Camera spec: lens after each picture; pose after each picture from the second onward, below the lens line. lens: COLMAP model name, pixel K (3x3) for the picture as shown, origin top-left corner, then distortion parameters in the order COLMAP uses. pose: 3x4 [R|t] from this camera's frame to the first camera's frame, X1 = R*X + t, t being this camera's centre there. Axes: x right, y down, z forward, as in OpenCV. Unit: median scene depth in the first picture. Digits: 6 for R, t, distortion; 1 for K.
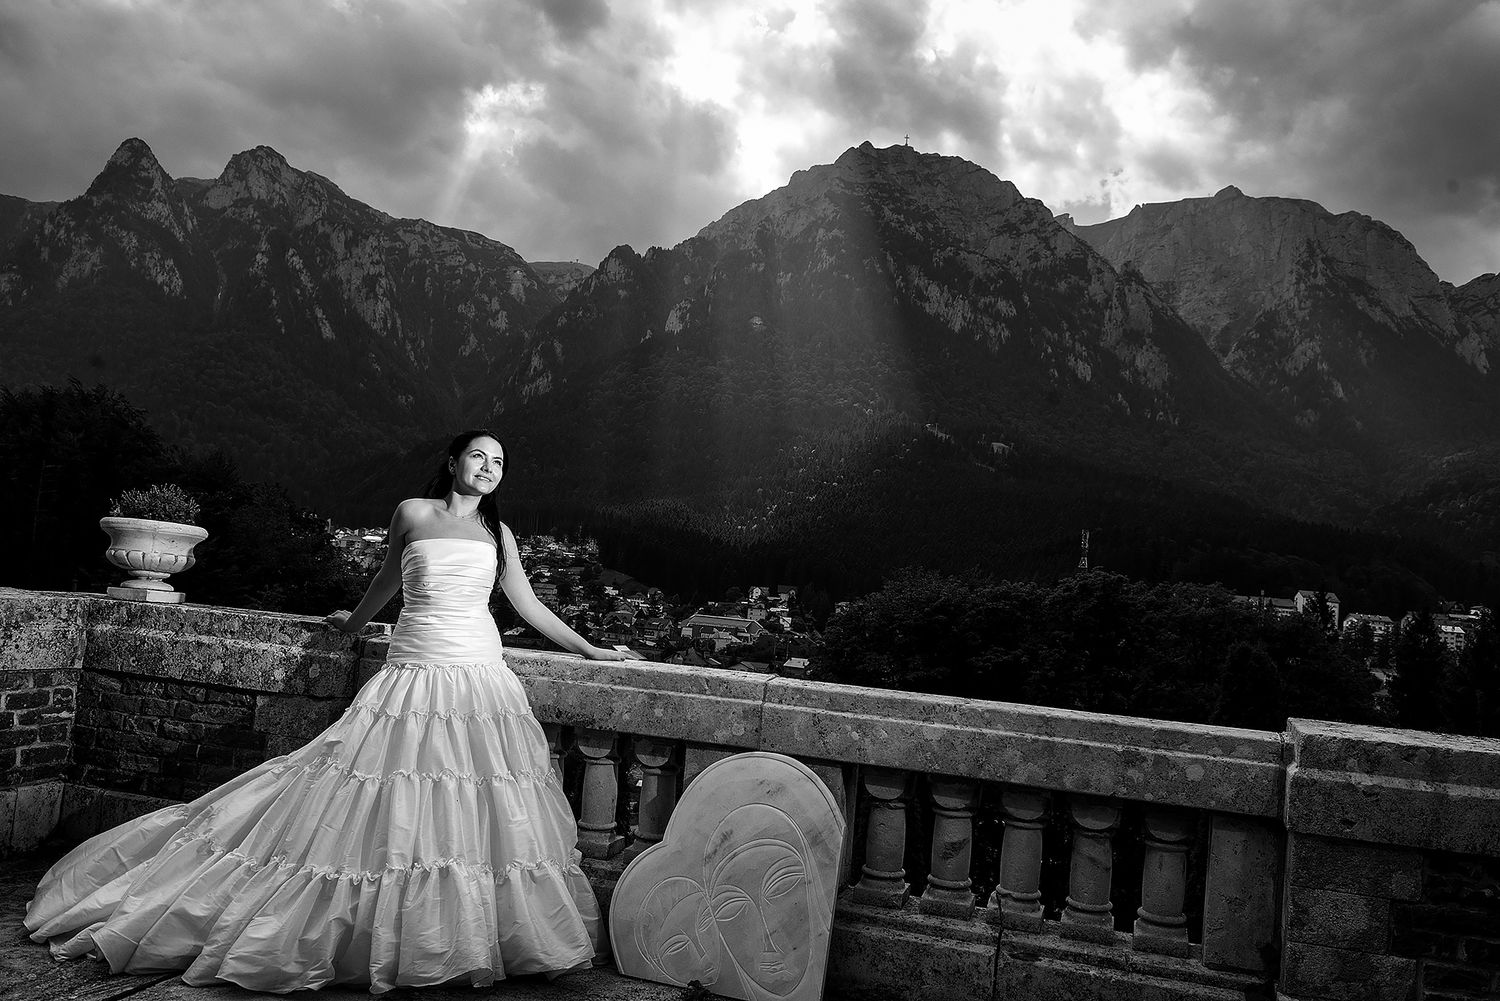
lens RADIAL K [[1212.9, 0, 750.0], [0, 1212.9, 500.5], [0, 0, 1]] dist [-0.027286, -0.003629]
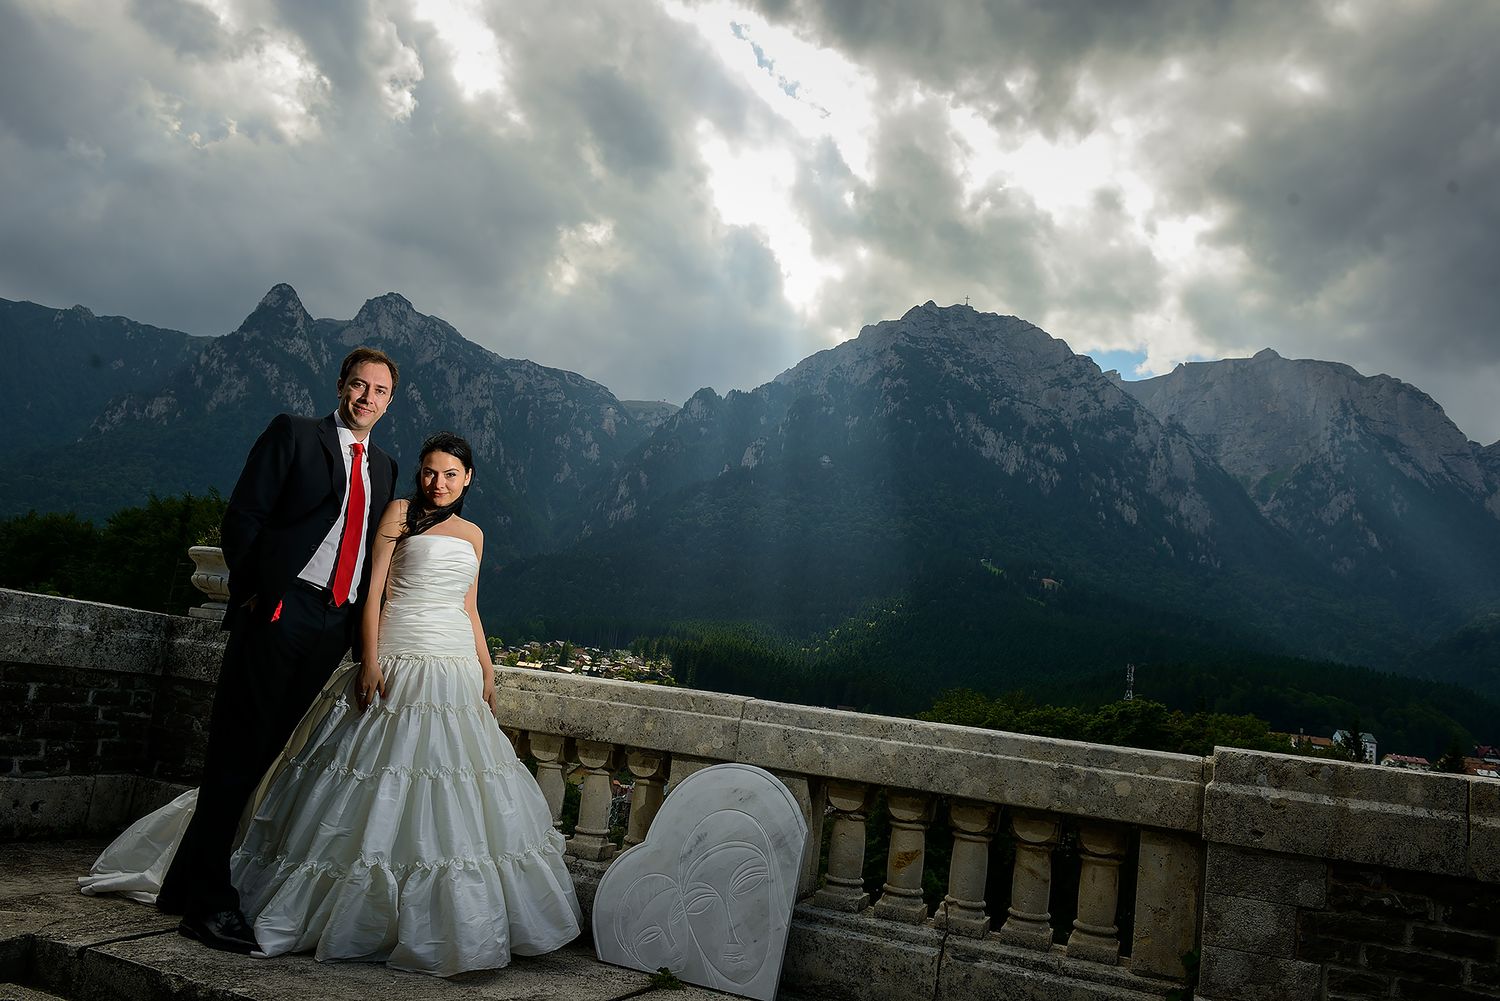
lens RADIAL K [[1122.2, 0, 750.0], [0, 1122.2, 500.5], [0, 0, 1]] dist [-0.041940, -0.005344]
pose [[0.997623, 0.031837, -0.061105, 0.080181], [-0.038347, 0.993354, -0.108521, 0.083357], [0.057244, 0.110607, 0.992214, -0.044025]]
